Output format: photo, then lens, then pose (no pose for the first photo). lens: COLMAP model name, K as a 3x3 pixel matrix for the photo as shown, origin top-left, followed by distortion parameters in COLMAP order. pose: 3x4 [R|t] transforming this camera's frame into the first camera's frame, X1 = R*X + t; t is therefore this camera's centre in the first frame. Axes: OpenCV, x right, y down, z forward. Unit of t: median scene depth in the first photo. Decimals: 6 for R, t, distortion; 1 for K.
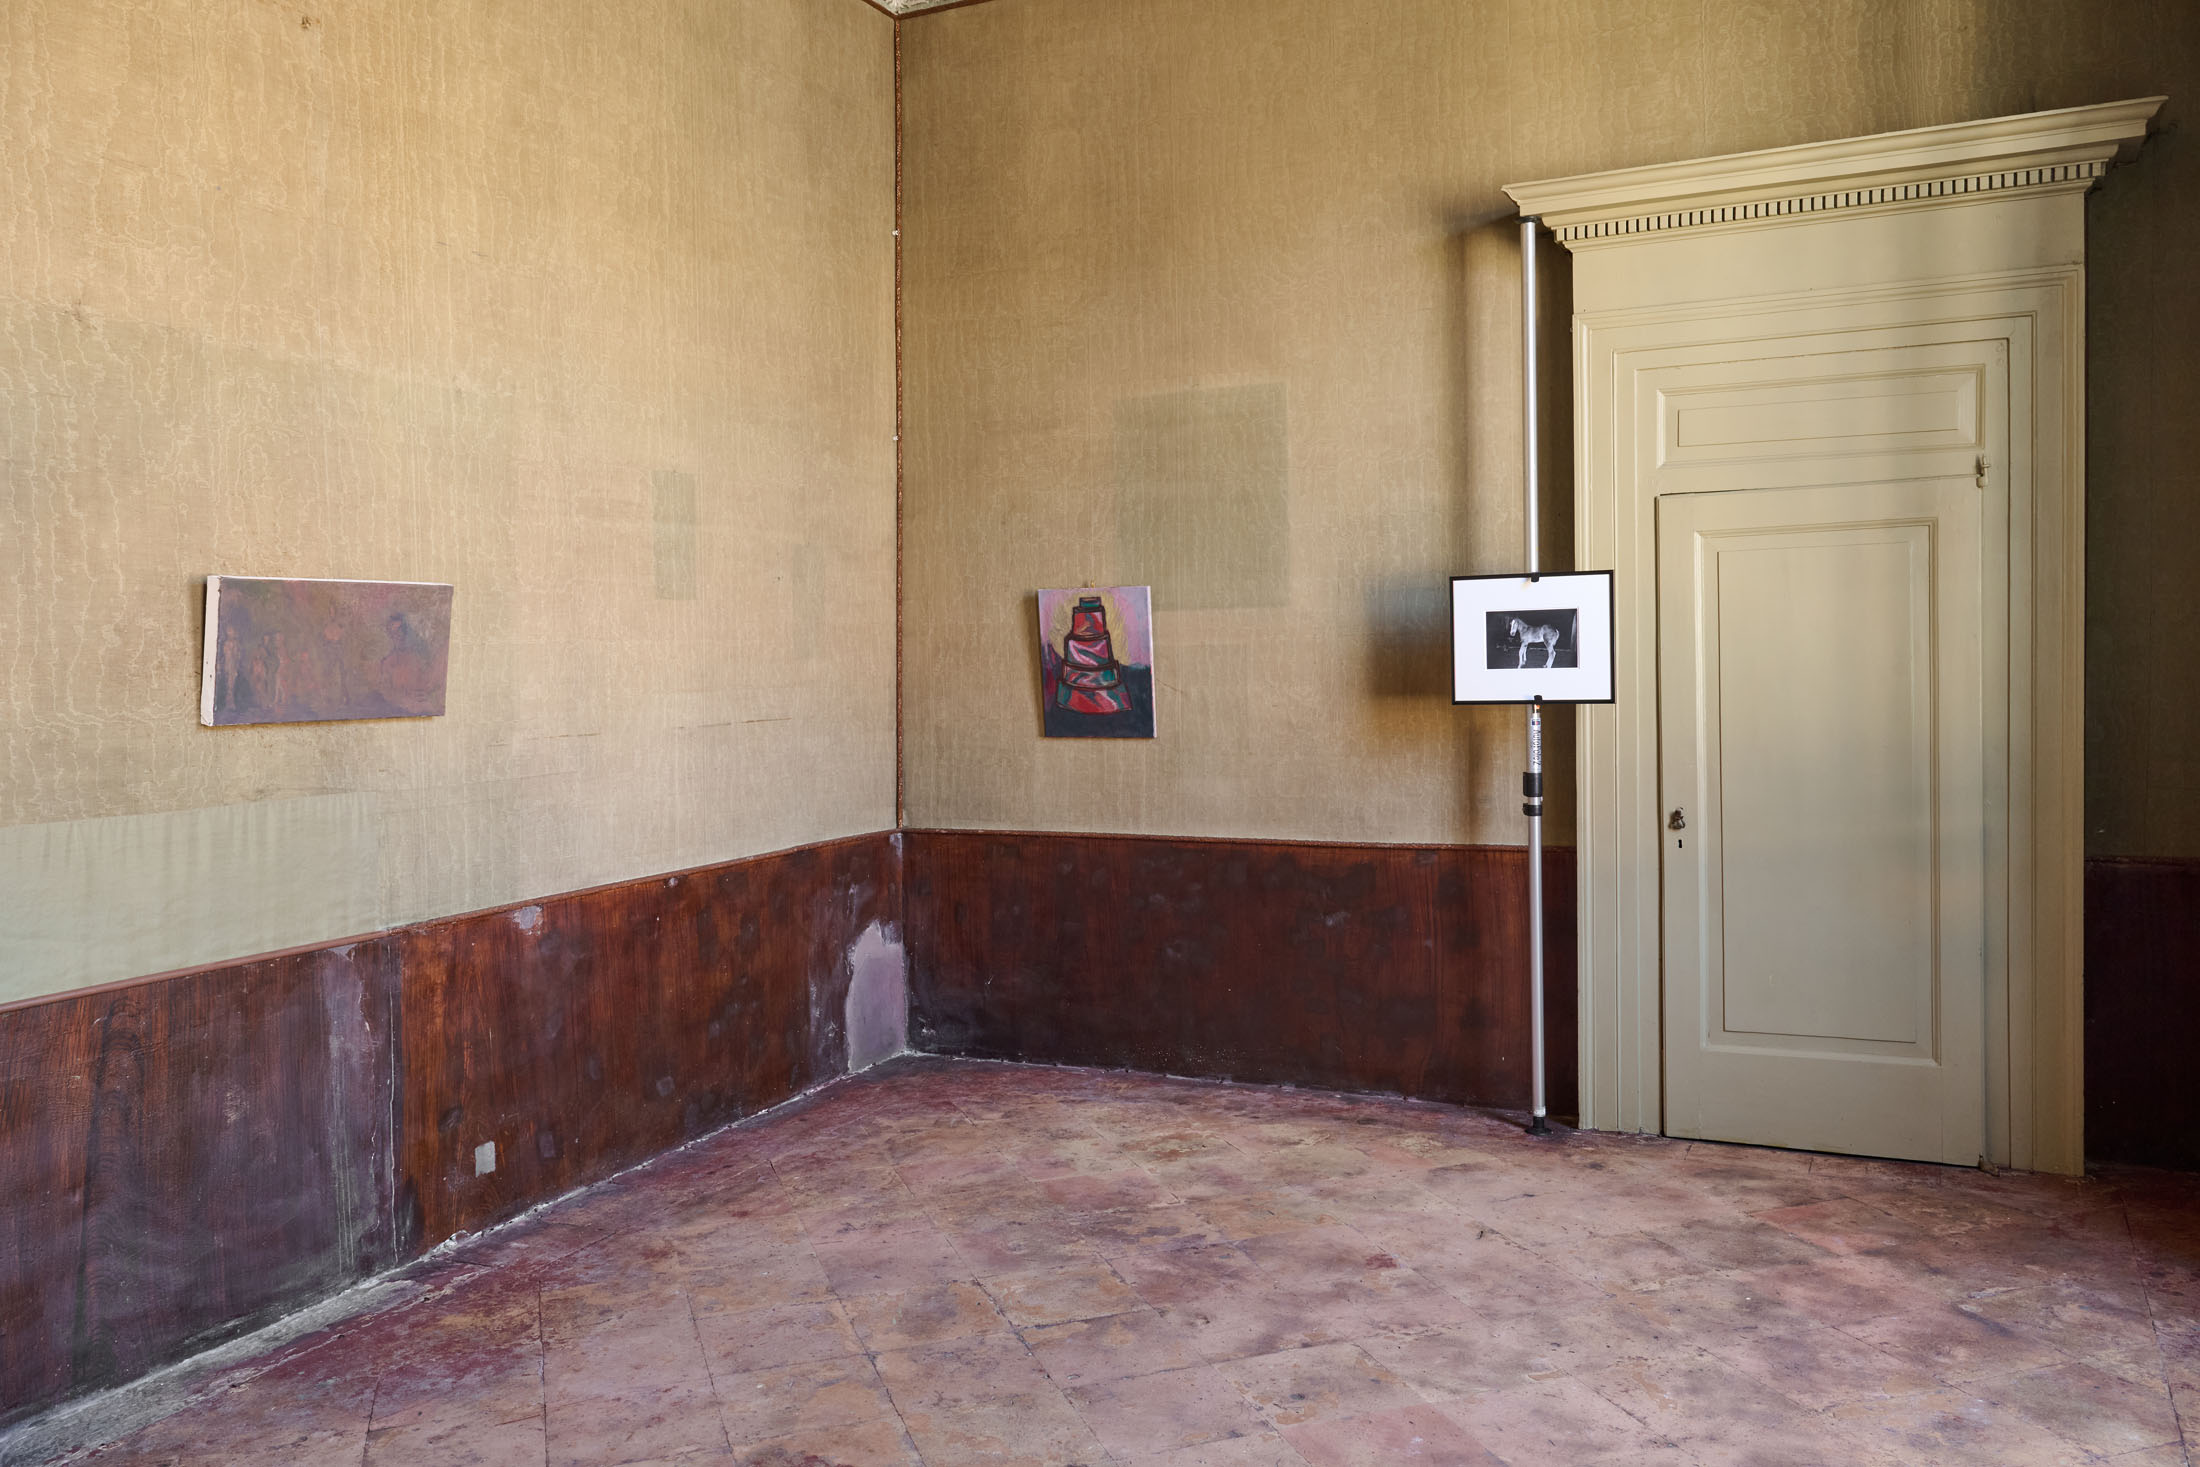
lens RADIAL K [[1681.1, 0, 1100.0], [0, 1681.1, 733.5], [0, 0, 1]] dist [-0.002382, -0.003333]
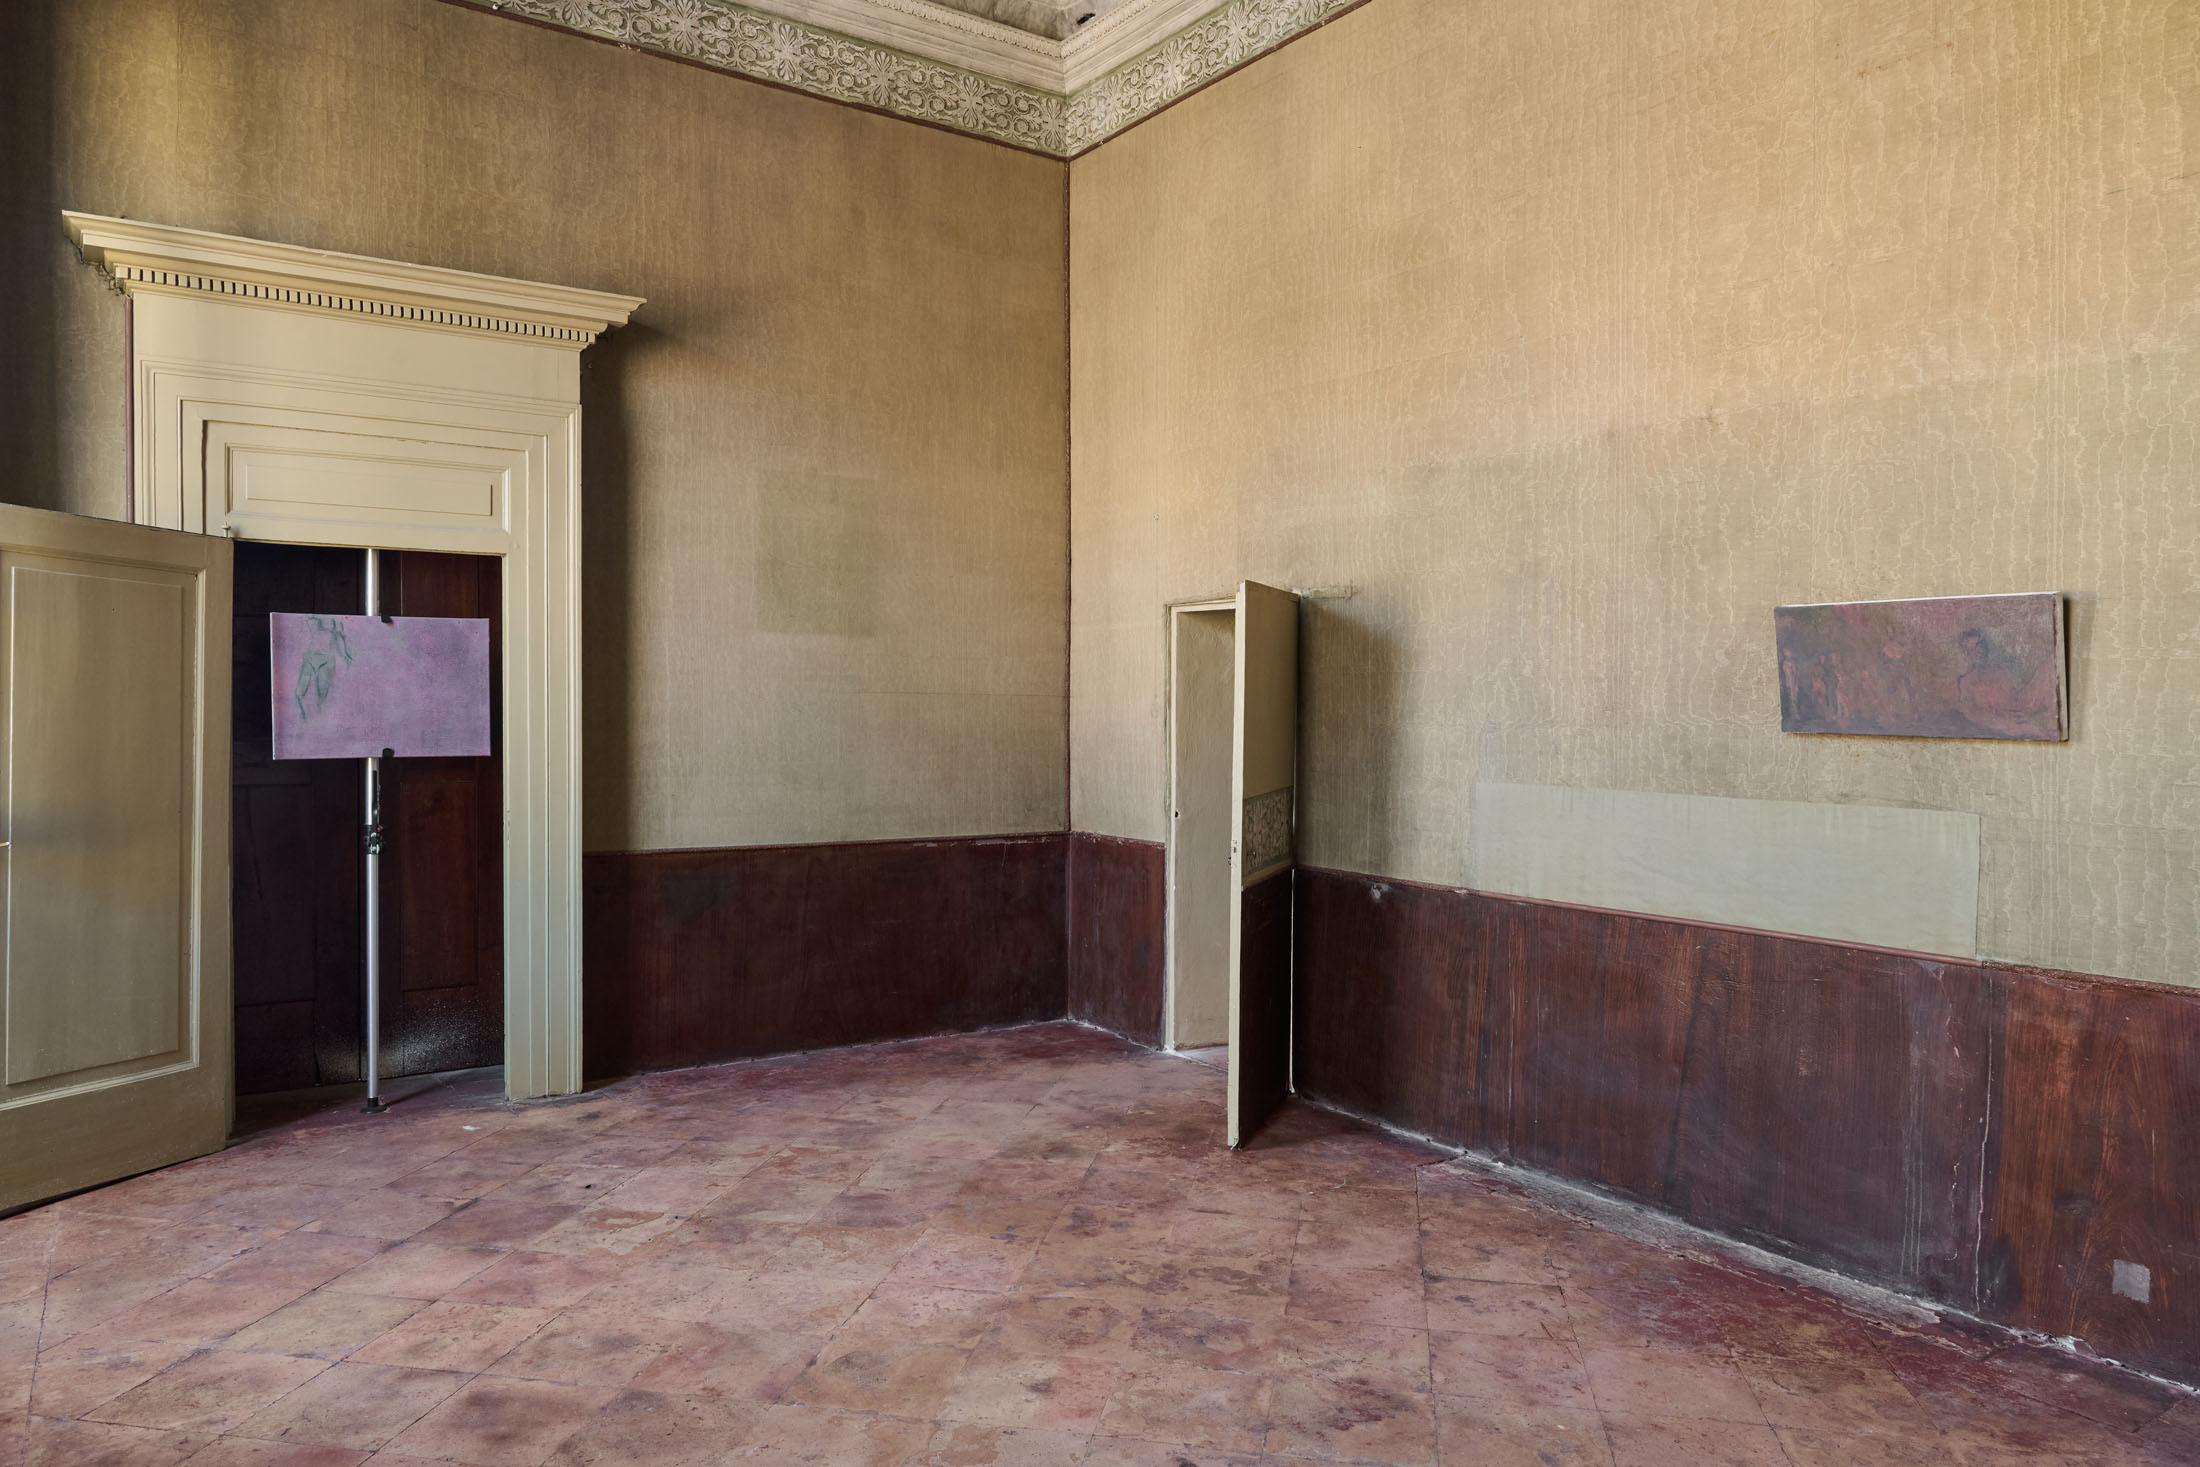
lens RADIAL K [[1509.9, 0, 1100.0], [0, 1509.9, 733.5], [0, 0, 1]] dist [-0.001872, -0.002950]
pose [[-0.501353, 0.039024, -0.864363, 0.451772], [-0.035810, 0.997191, 0.065792, -0.040350], [0.864502, 0.063938, -0.498547, 0.793636]]
